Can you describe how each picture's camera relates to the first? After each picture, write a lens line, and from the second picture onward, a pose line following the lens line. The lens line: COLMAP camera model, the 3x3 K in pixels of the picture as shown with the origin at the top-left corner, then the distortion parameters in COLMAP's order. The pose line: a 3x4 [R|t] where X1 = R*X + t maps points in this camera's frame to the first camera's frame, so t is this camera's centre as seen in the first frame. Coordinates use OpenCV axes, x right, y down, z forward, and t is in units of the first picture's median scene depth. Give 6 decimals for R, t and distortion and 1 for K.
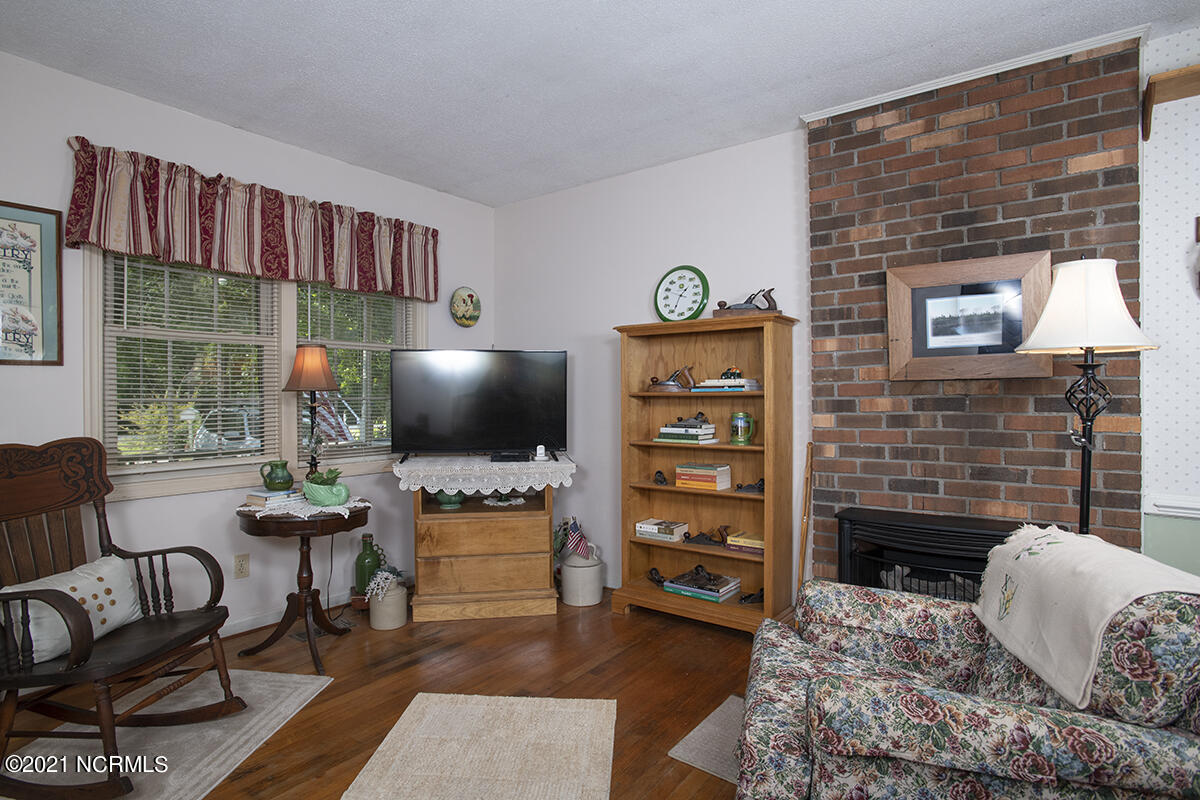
lens RADIAL K [[626.7, 0, 594.4], [0, 626.7, 409.2], [0, 0, 1]] dist [-0.024199, 0.005685]
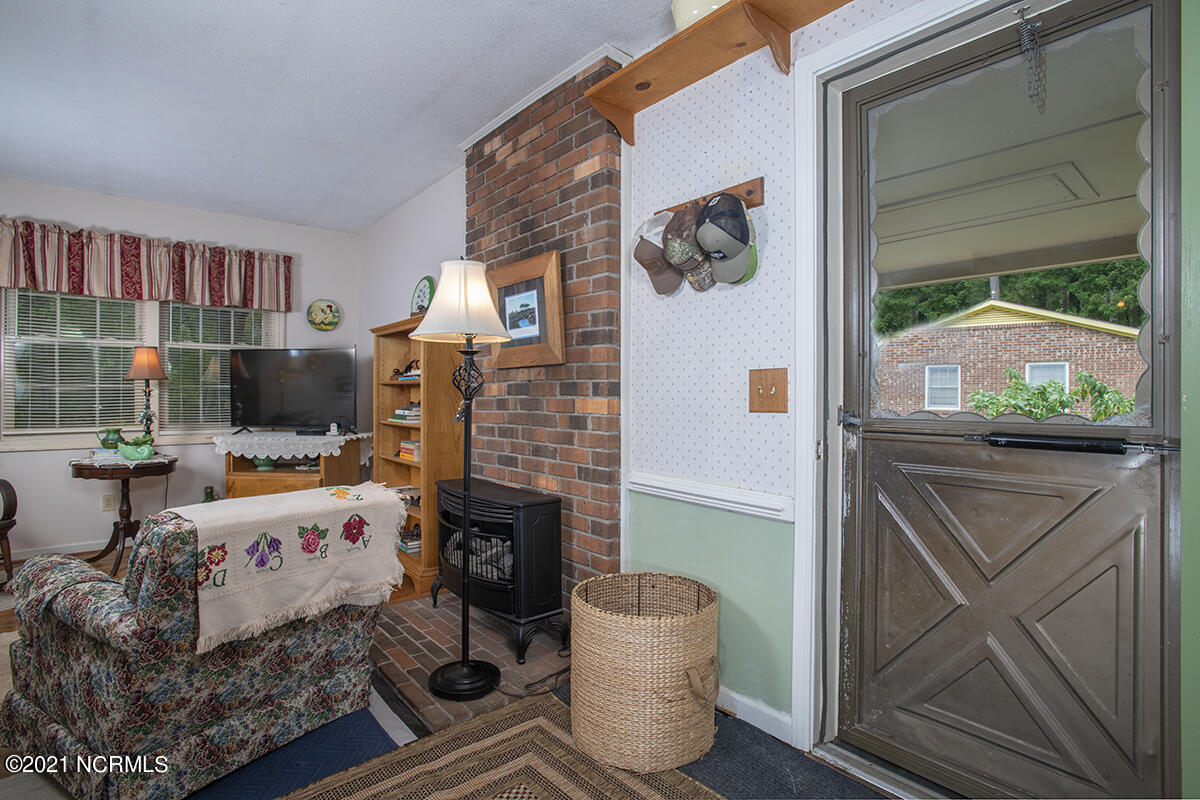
lens RADIAL K [[573.6, 0, 575.9], [0, 573.6, 407.7], [0, 0, 1]] dist [-0.018338, 0.003249]
pose [[0.968274, 0.012674, -0.249567, 0.885129], [-0.011404, 0.999914, 0.006534, 0.016760], [0.249629, -0.003481, 0.968335, 0.006043]]
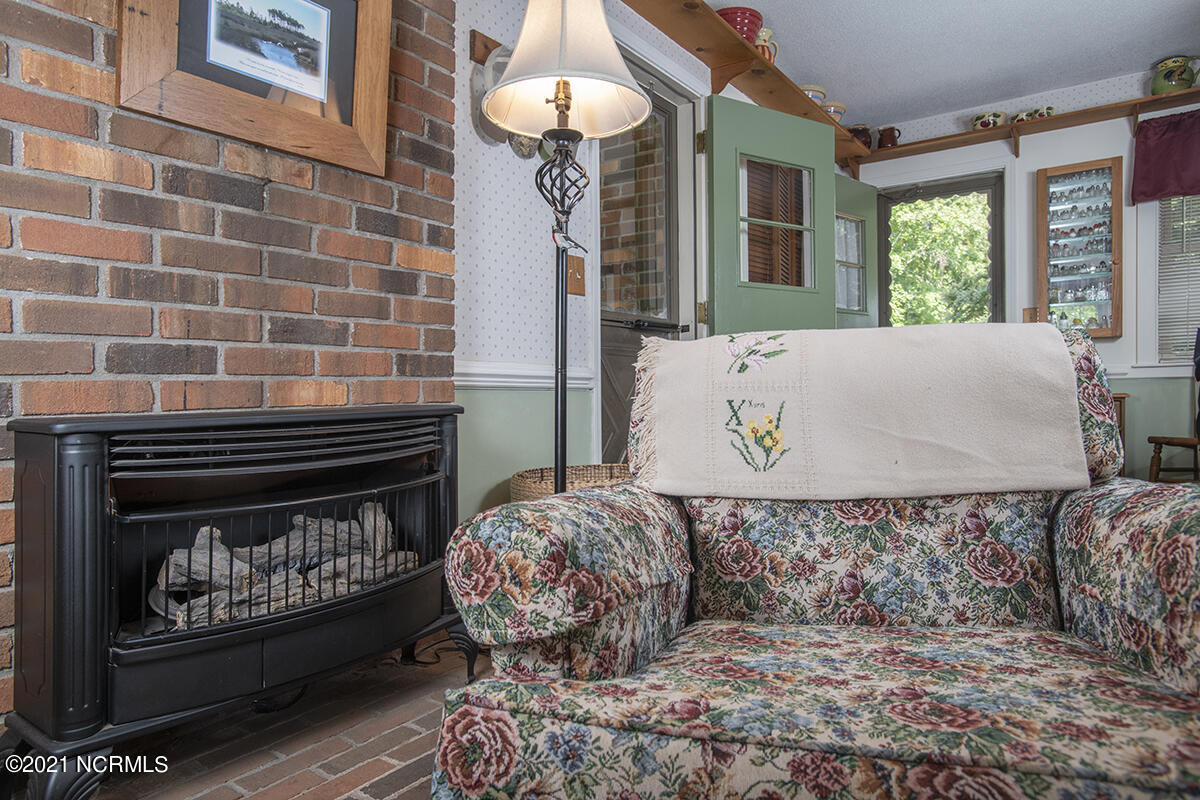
lens RADIAL K [[756.5, 0, 608.3], [0, 756.5, 382.4], [0, 0, 1]] dist [0.018856, 0.014642]
pose [[-0.021528, 0.006725, 0.999746, -0.046005], [0.019519, 0.999790, -0.006305, 0.147747], [-0.999578, 0.019378, -0.021655, 0.682177]]
